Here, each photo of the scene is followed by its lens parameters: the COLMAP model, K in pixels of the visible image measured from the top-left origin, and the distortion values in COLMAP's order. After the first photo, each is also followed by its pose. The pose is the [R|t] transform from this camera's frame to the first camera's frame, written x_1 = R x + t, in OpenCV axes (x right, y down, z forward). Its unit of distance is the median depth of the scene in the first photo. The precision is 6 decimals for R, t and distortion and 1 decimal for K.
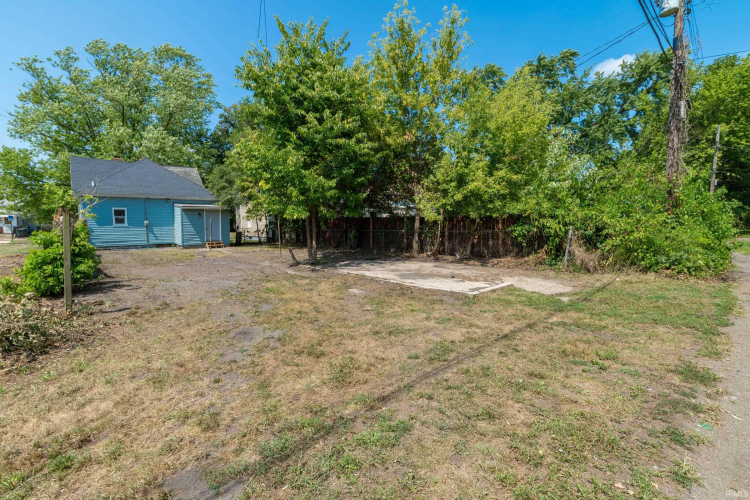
lens RADIAL K [[336.3, 0, 371.0], [0, 336.3, 248.0], [0, 0, 1]] dist [-0.001696, -0.000074]
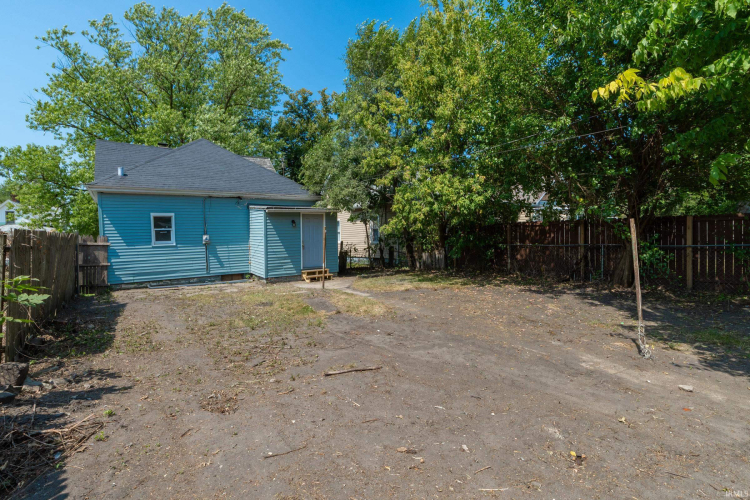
lens RADIAL K [[363.1, 0, 370.4], [0, 363.1, 253.0], [0, 0, 1]] dist [0.012858, -0.000181]
pose [[0.989820, -0.015365, -0.141496, -0.238108], [0.011212, 0.999484, -0.030103, -0.022229], [0.141886, 0.028210, 0.989481, 0.334623]]
